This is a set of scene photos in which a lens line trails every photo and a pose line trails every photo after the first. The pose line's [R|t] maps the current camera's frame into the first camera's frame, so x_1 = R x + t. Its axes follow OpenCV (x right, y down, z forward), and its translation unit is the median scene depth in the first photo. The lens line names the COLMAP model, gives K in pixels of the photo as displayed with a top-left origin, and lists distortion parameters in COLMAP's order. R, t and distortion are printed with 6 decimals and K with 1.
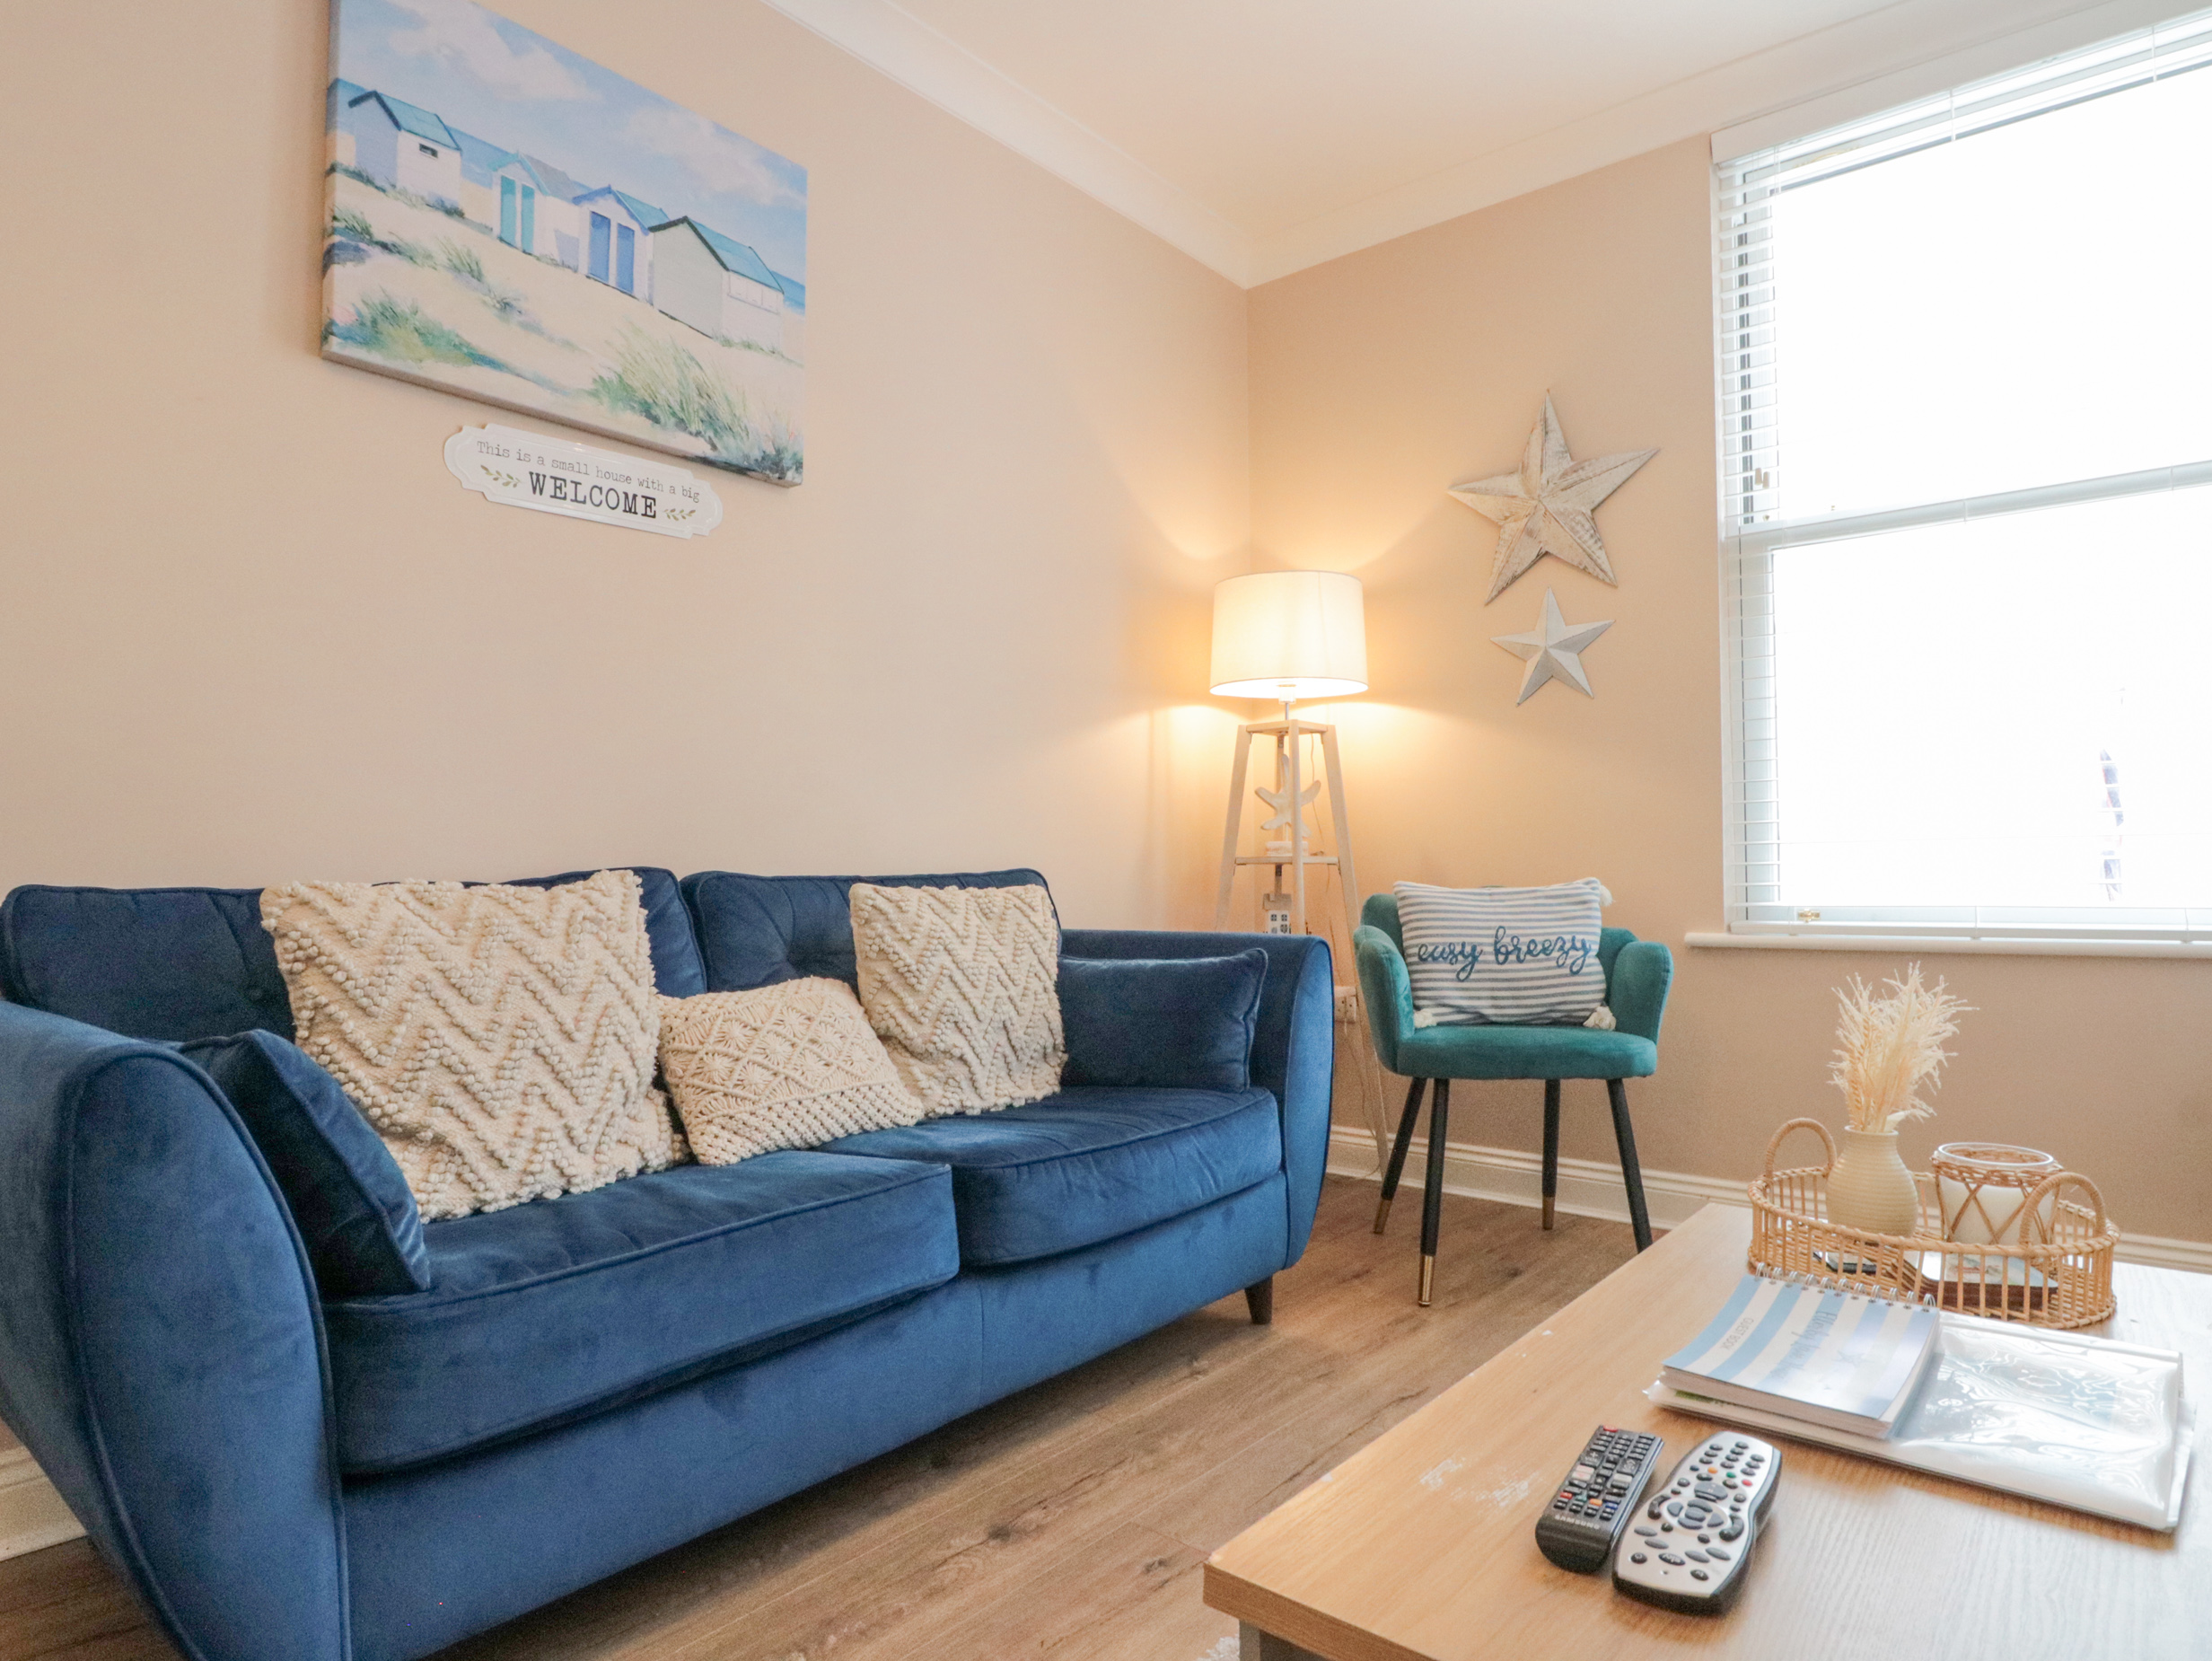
lens RADIAL K [[1296.0, 0, 1106.0], [0, 1296.0, 830.5], [0, 0, 1]] dist [-0.000097, 0.000705]
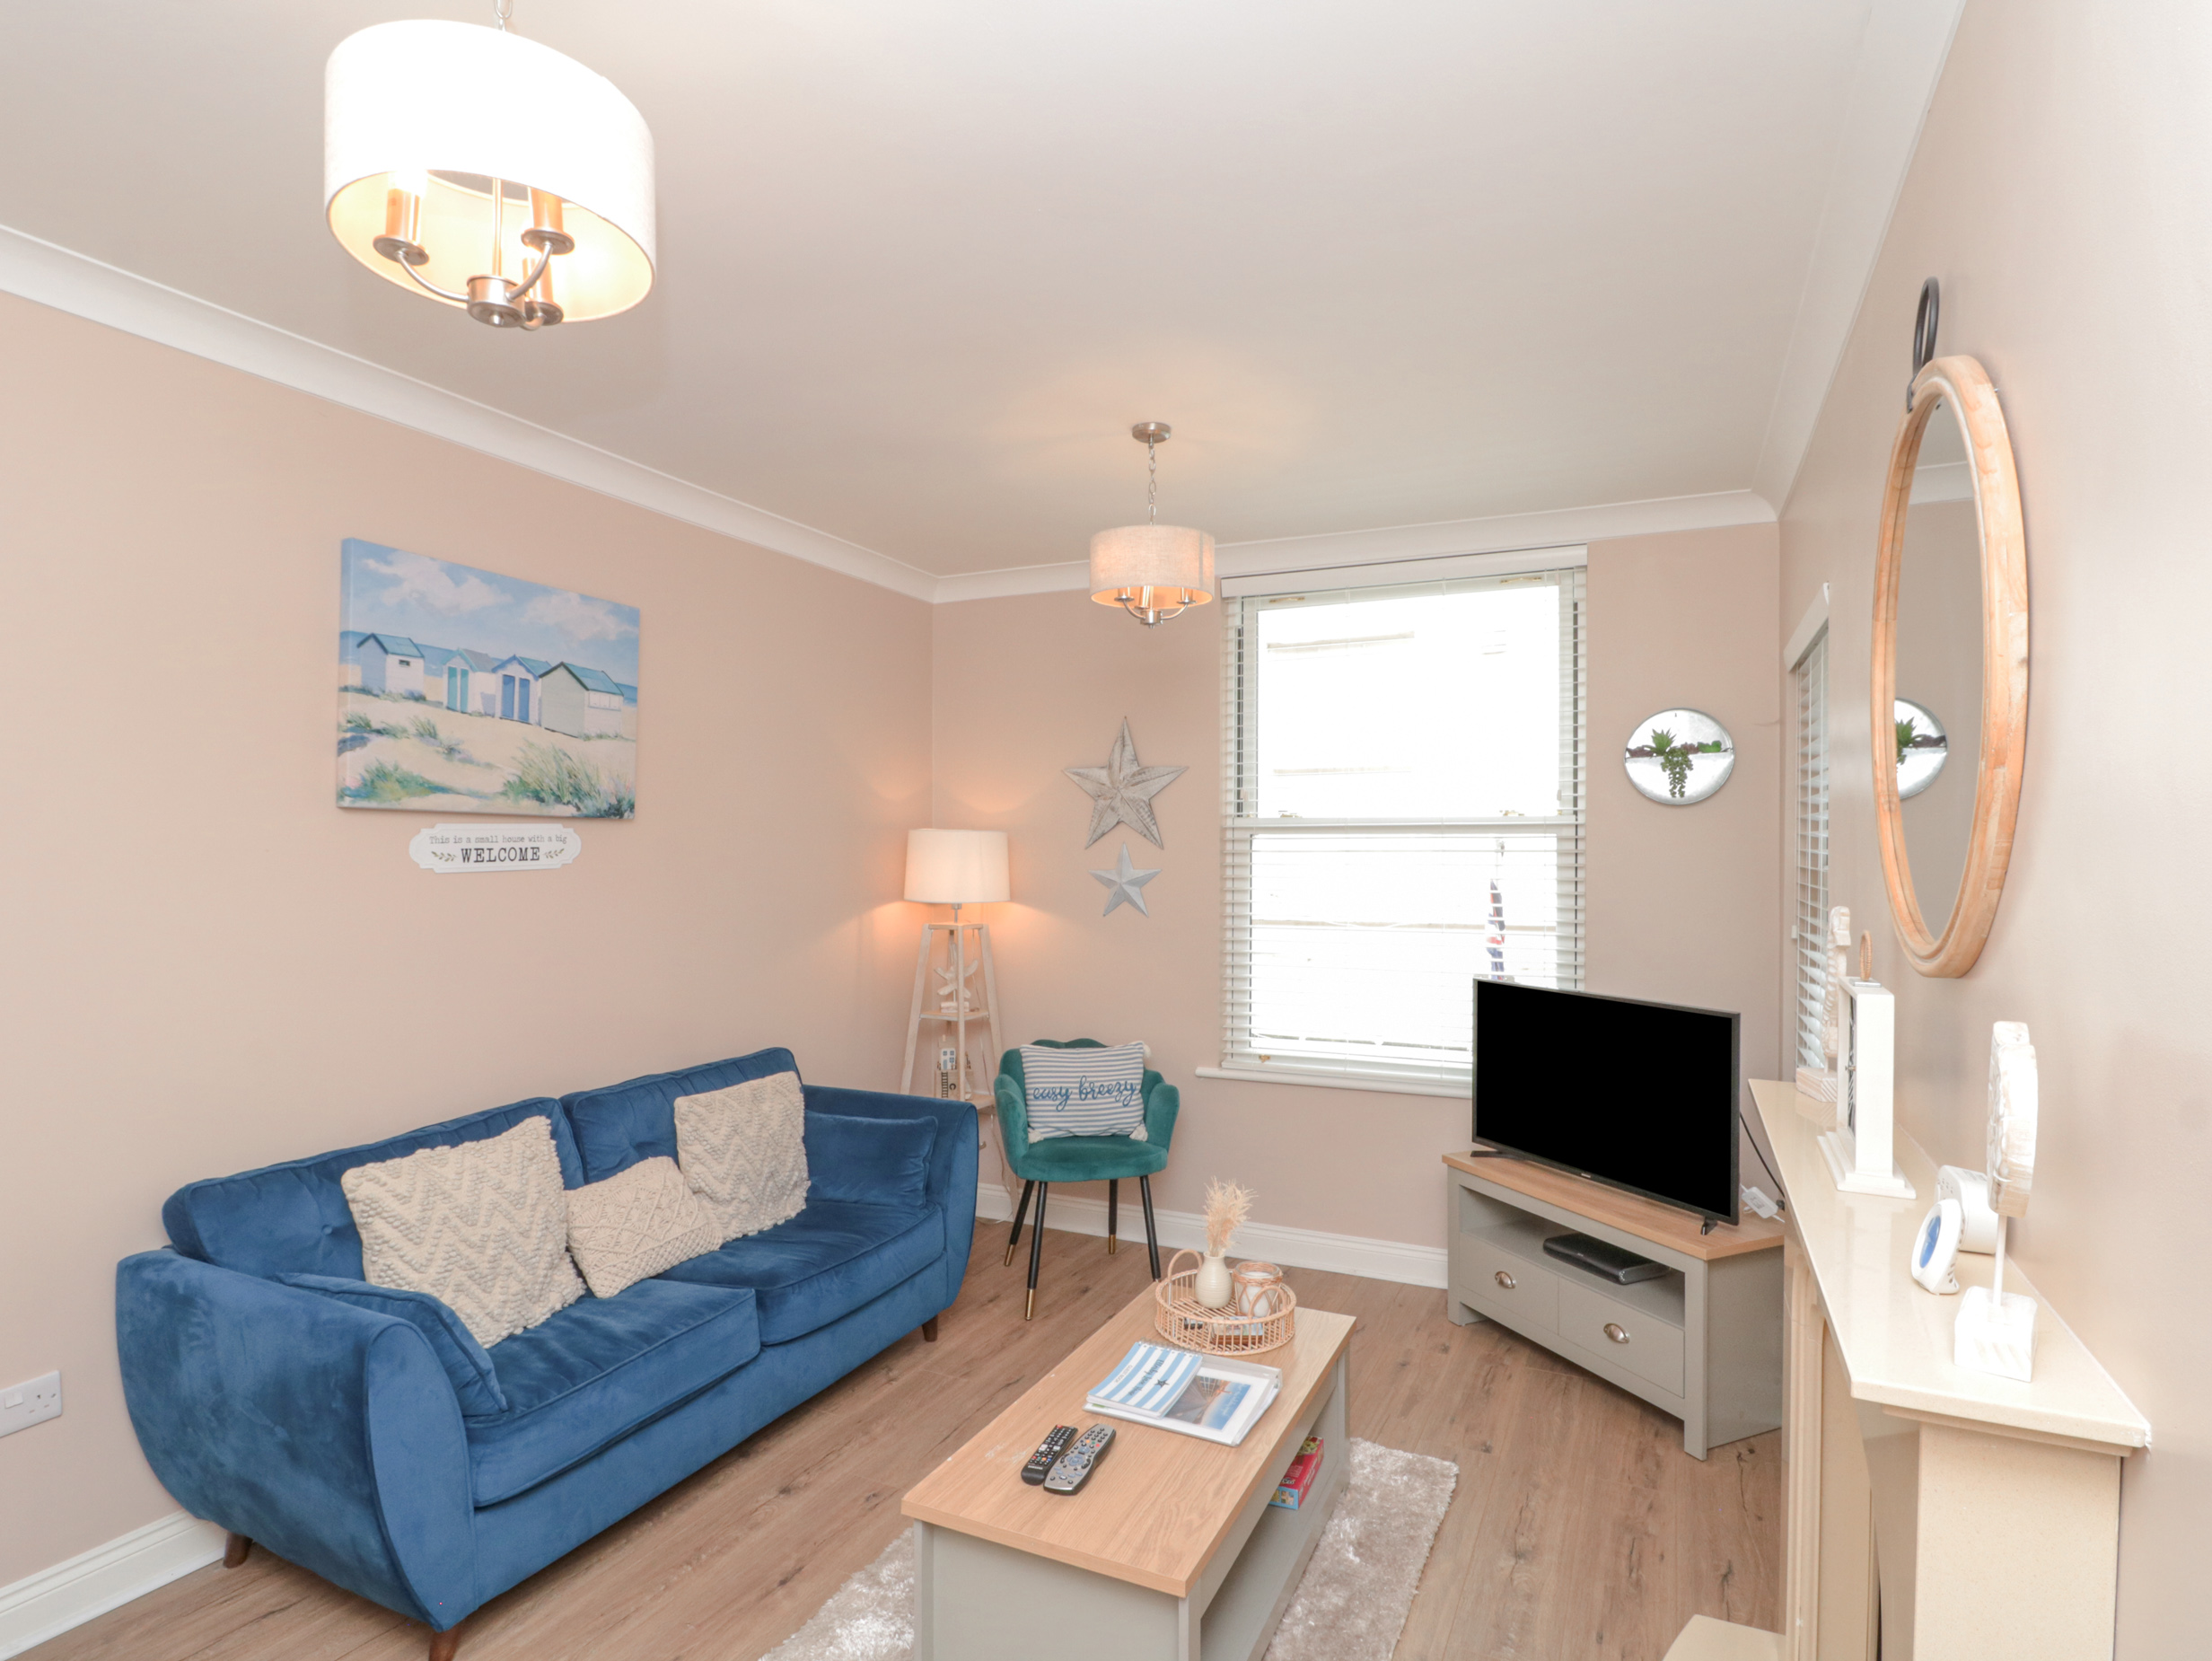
lens RADIAL K [[1191.6, 0, 1116.4], [0, 1191.6, 831.0], [0, 0, 1]] dist [-0.000936, -0.001086]
pose [[0.965888, 0.012080, 0.258678, -0.057286], [-0.018649, 0.999563, 0.022957, -0.338316], [-0.258287, -0.026998, 0.965691, -0.559819]]
